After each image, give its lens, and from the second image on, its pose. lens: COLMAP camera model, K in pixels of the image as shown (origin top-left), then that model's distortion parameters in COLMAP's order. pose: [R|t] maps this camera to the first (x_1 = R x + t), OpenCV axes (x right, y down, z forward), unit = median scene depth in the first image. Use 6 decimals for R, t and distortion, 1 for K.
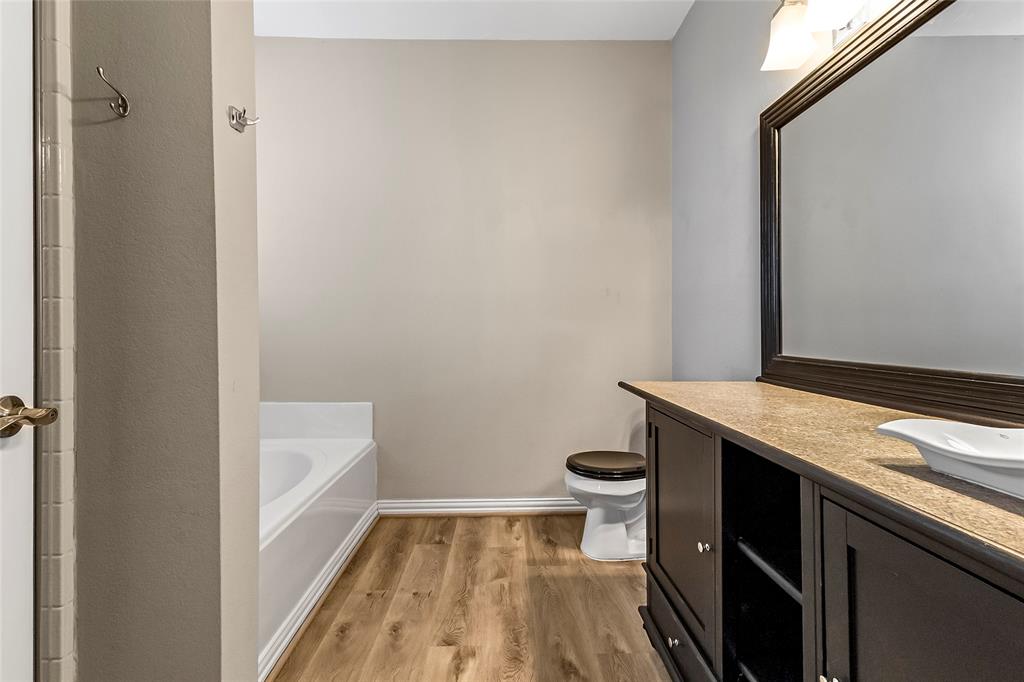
lens RADIAL K [[466.9, 0, 512.0], [0, 466.9, 341.0], [0, 0, 1]] dist [0.017858, -0.000519]
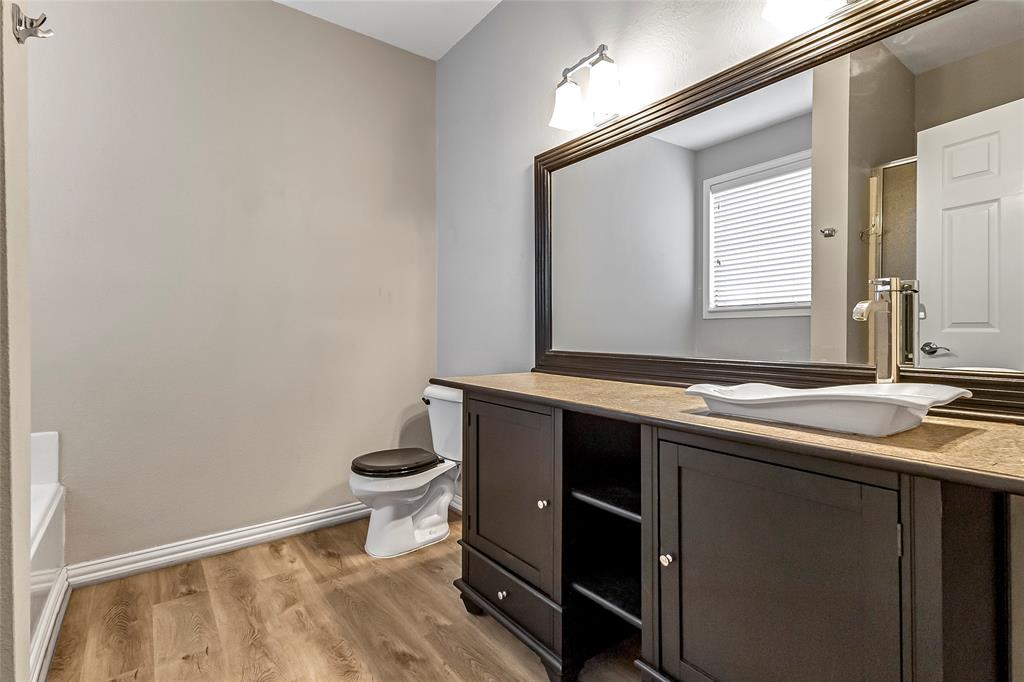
lens RADIAL K [[478.7, 0, 510.0], [0, 478.7, 342.3], [0, 0, 1]] dist [0.016760, -0.001299]
pose [[0.819929, -0.014643, 0.572278, -0.195129], [0.012873, 0.999892, 0.007141, -0.000494], [-0.572321, 0.001511, 0.820029, 0.000344]]
